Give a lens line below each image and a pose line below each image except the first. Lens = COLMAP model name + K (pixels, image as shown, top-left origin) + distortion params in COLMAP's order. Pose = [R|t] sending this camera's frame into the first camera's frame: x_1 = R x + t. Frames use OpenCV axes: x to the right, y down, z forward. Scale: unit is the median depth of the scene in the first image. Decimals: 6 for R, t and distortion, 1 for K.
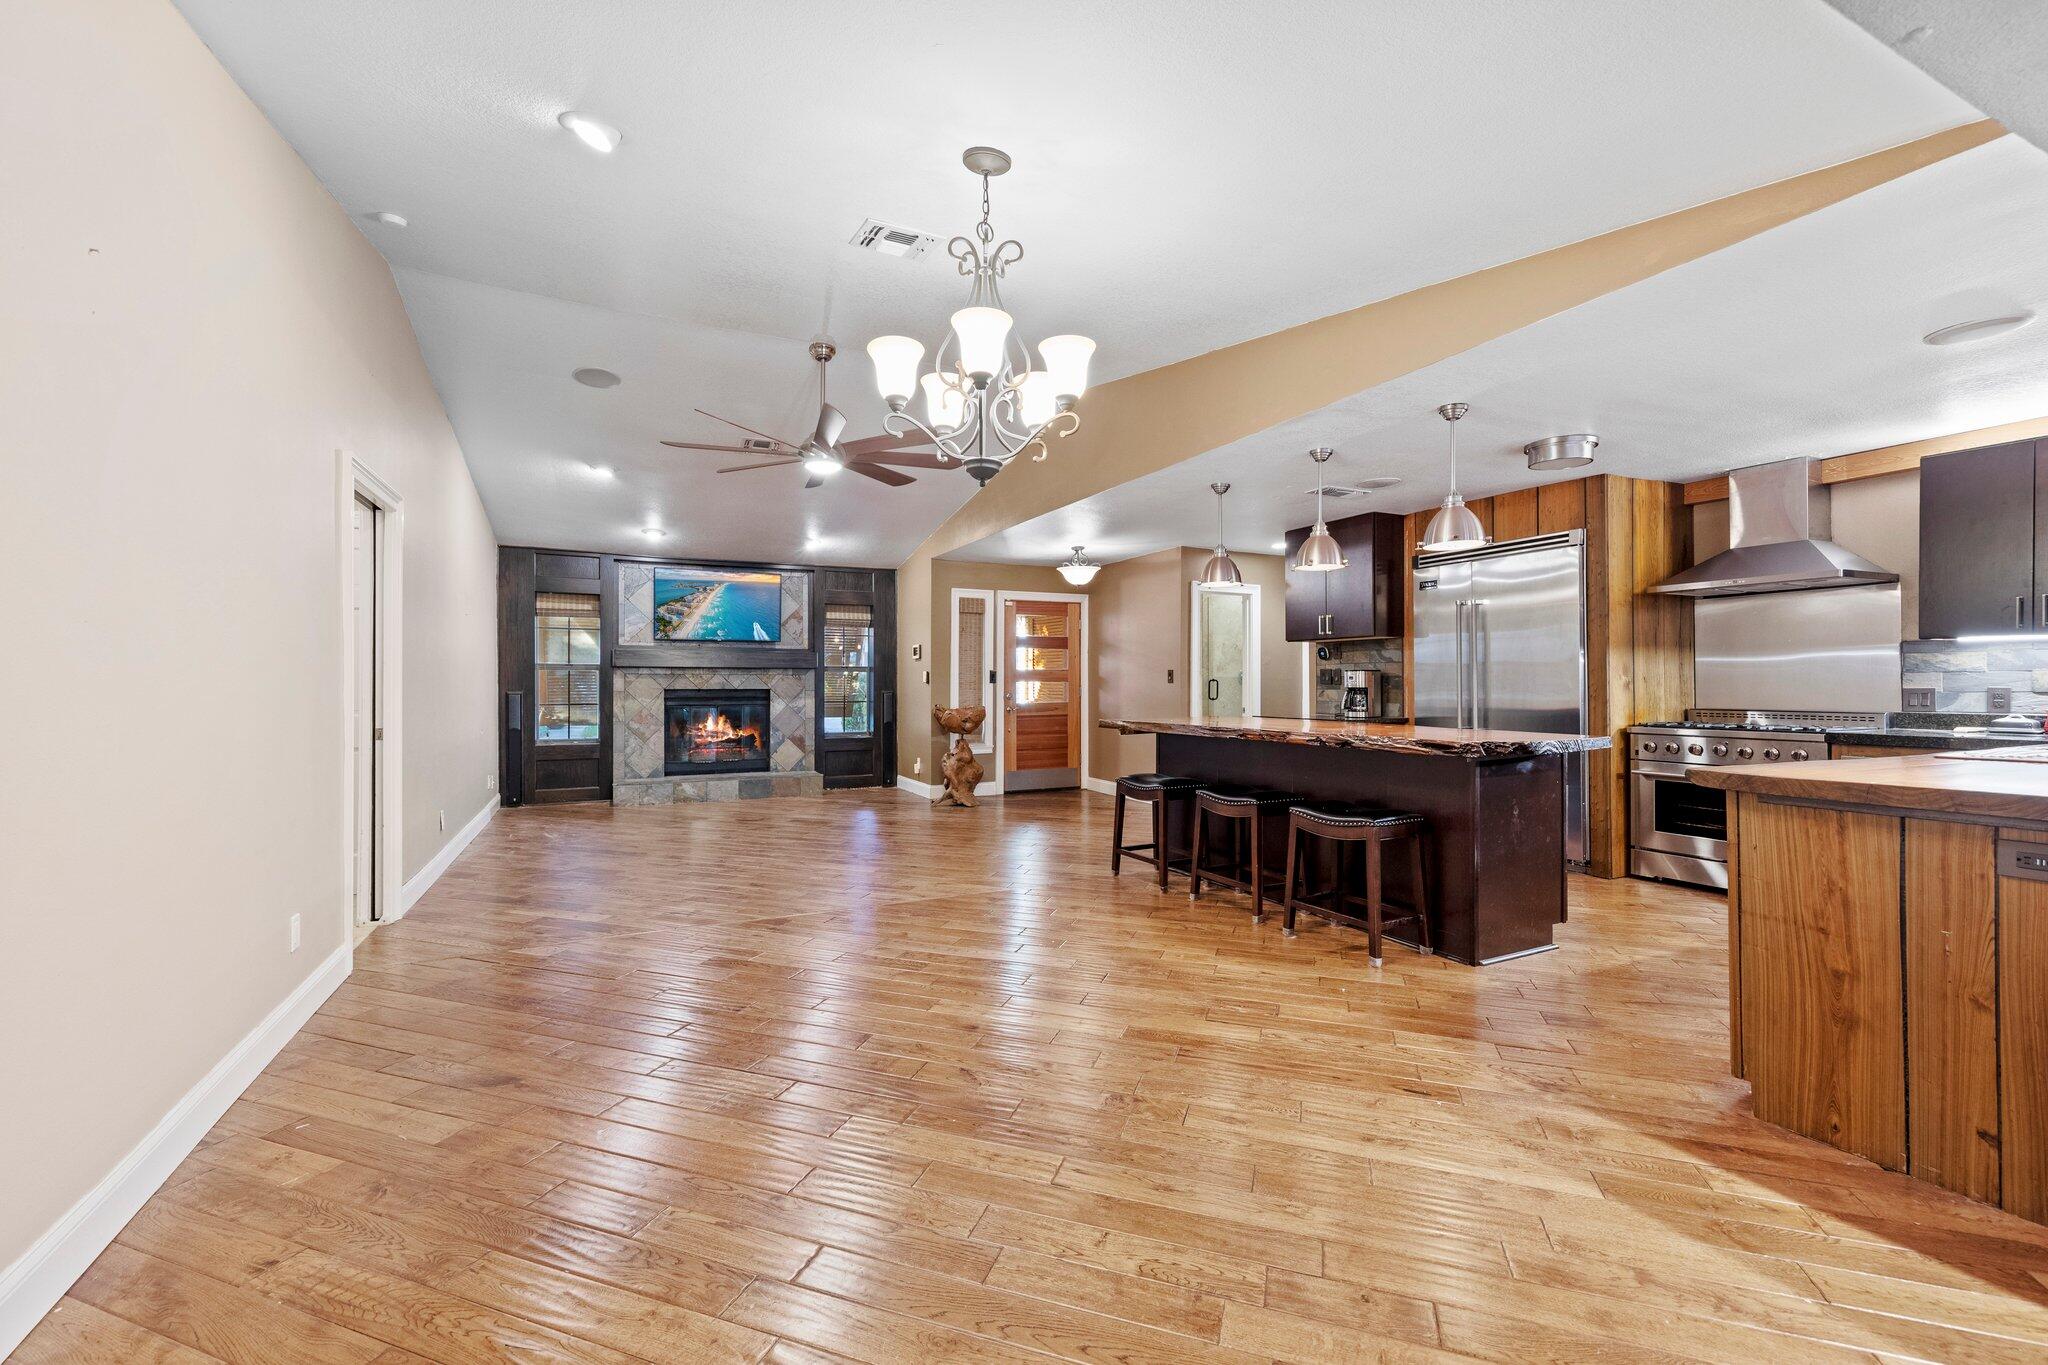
lens RADIAL K [[857.3, 0, 1024.0], [0, 857.3, 682.5], [0, 0, 1]] dist [0.000704, 0.000231]
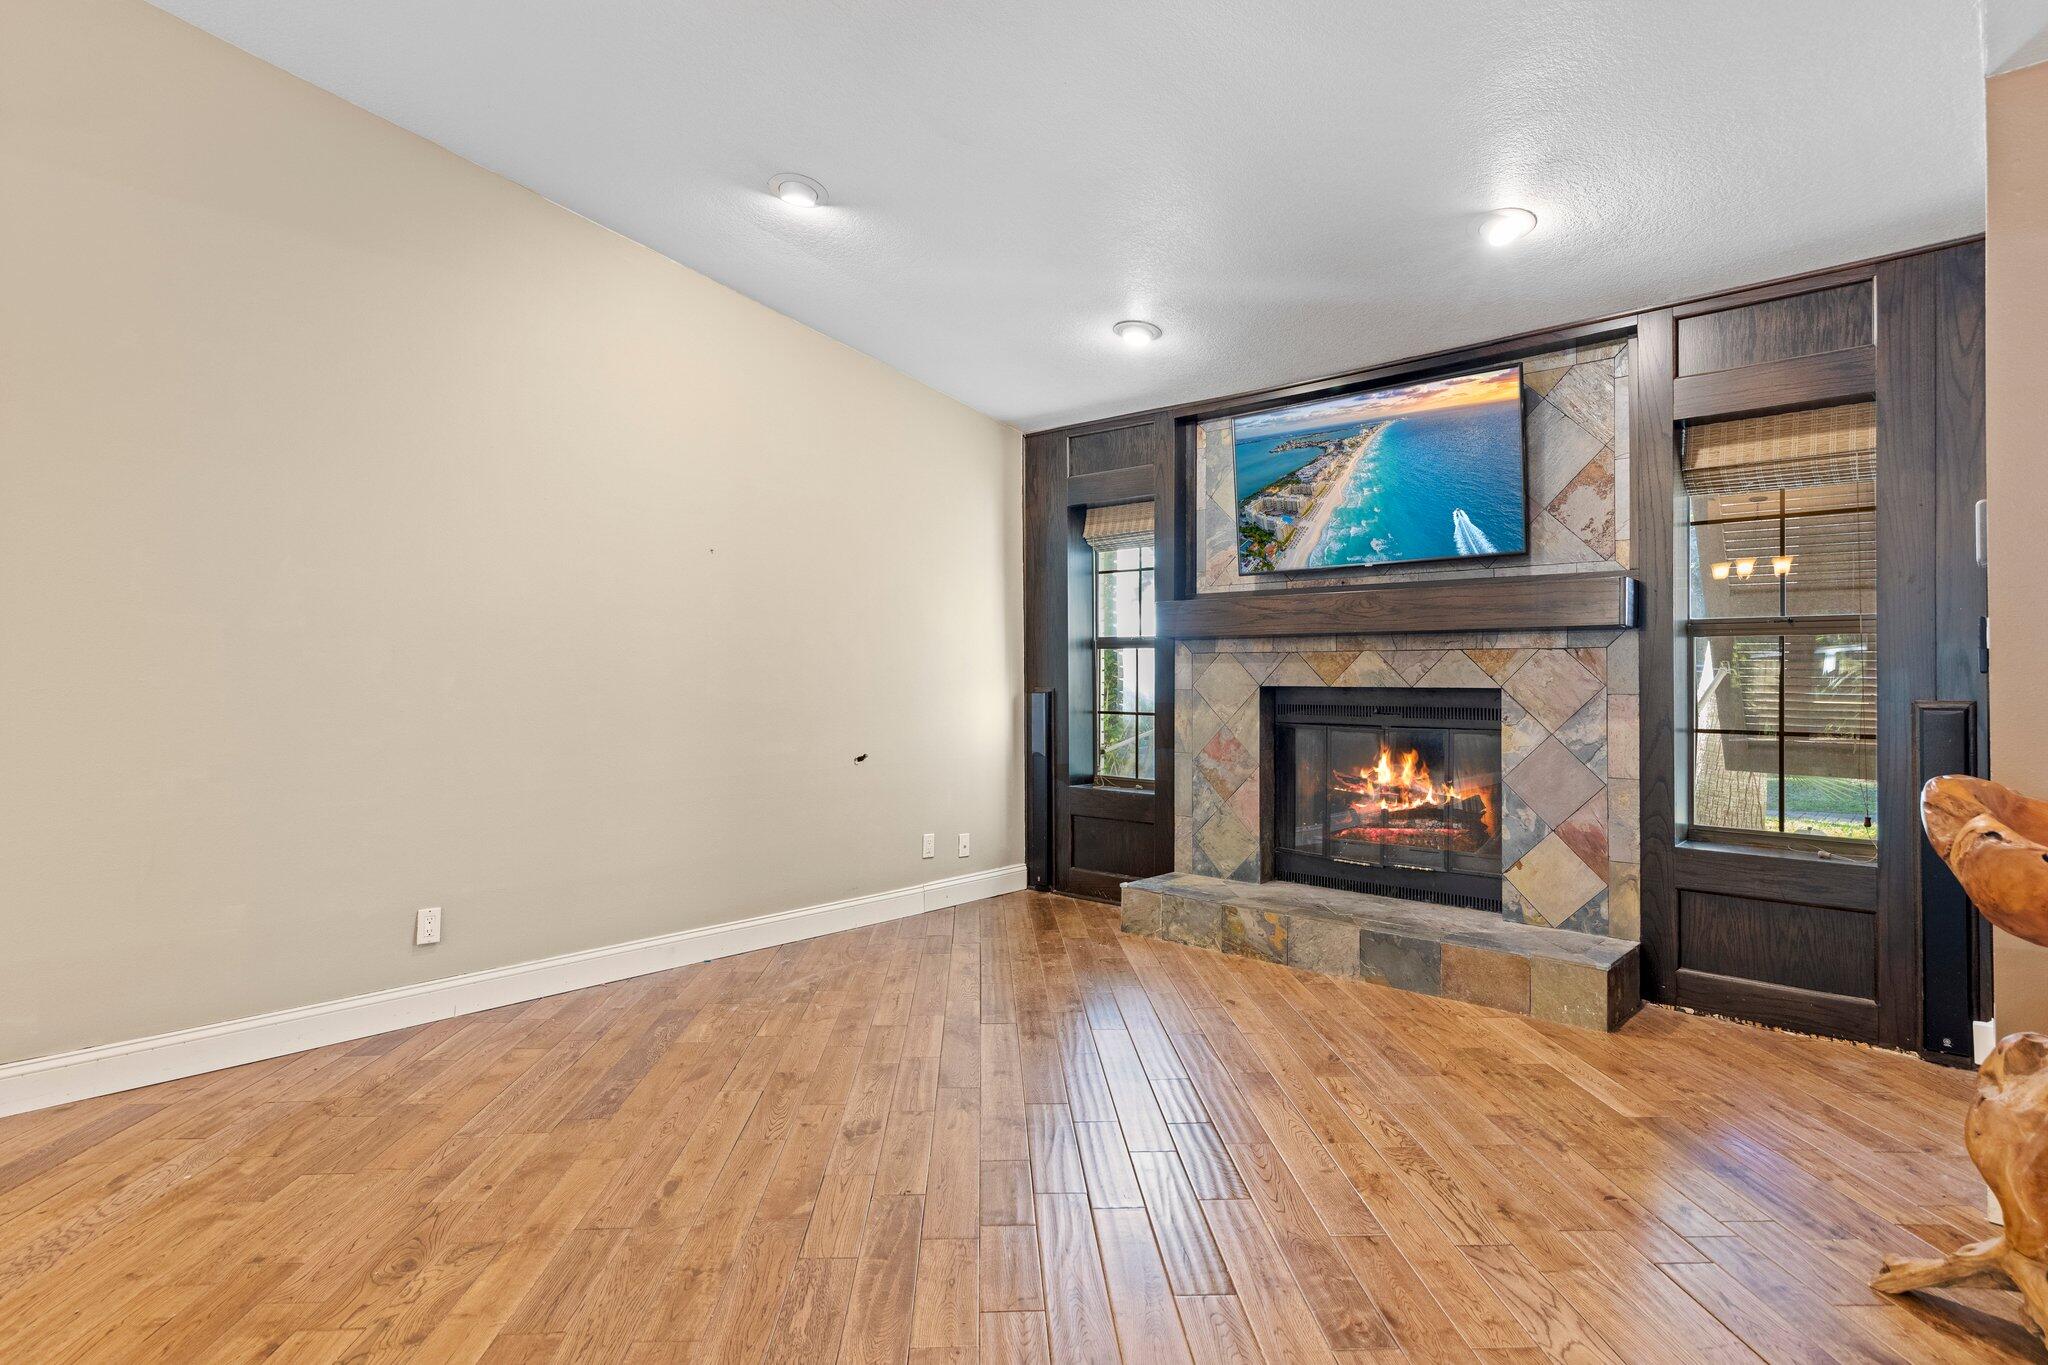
lens RADIAL K [[1055.5, 0, 1020.9], [0, 1055.5, 665.3], [0, 0, 1]] dist [0.003299, 0.001421]
pose [[0.367912, -0.002338, -0.929858, 0.044238], [0.005037, 0.999987, -0.000521, -0.002849], [0.929847, -0.004492, 0.367919, 0.661972]]
